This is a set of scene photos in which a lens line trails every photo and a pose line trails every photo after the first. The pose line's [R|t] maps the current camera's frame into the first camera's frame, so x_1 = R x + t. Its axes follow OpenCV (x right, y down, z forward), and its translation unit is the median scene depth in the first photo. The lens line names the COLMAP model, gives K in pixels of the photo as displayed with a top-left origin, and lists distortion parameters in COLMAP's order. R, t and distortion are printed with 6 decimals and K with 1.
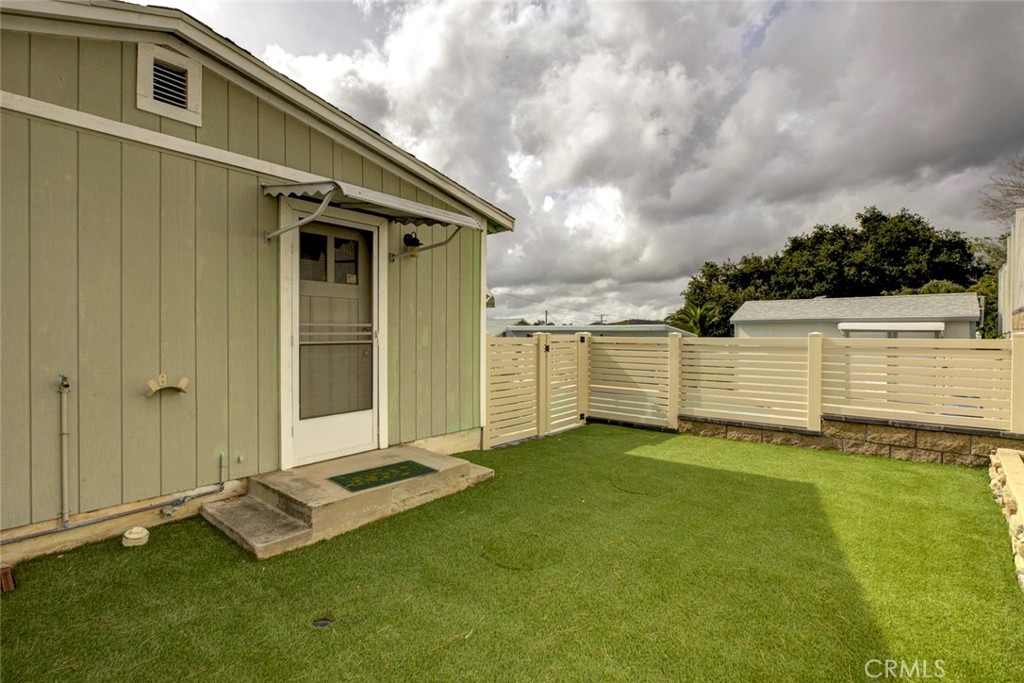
lens RADIAL K [[475.3, 0, 509.9], [0, 475.3, 338.9], [0, 0, 1]] dist [0.002808, 0.000303]
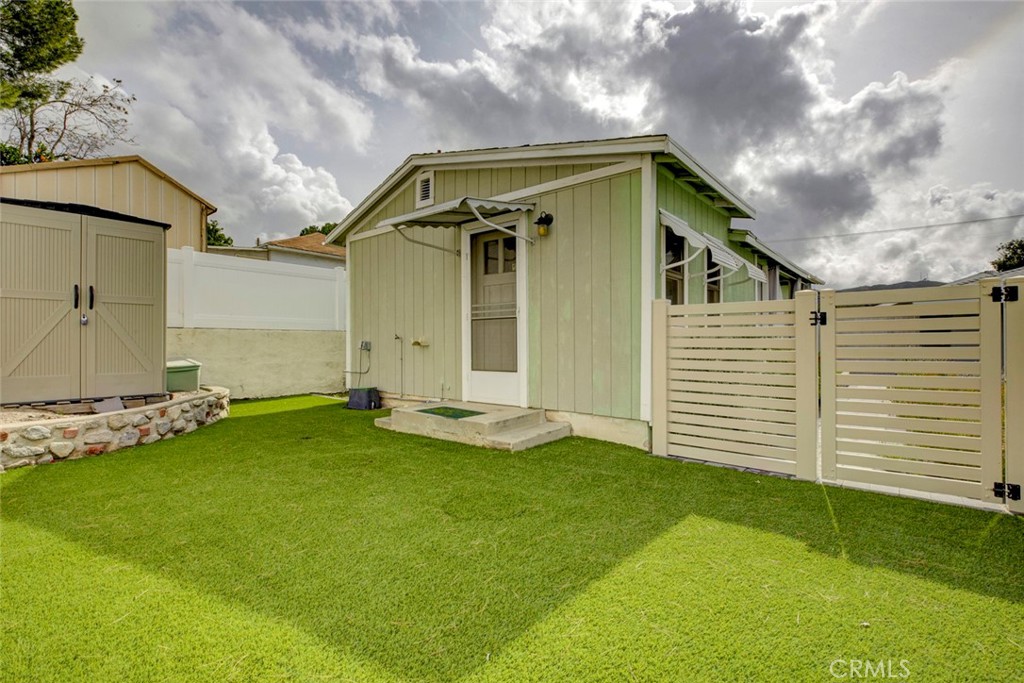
lens RADIAL K [[475.3, 0, 509.6], [0, 475.3, 341.1], [0, 0, 1]] dist [0.002808, 0.000303]
pose [[-0.003101, -0.006346, -0.999975, 0.921694], [-0.008677, 0.999942, -0.006319, 0.077332], [0.999958, 0.008657, -0.003156, 0.997772]]
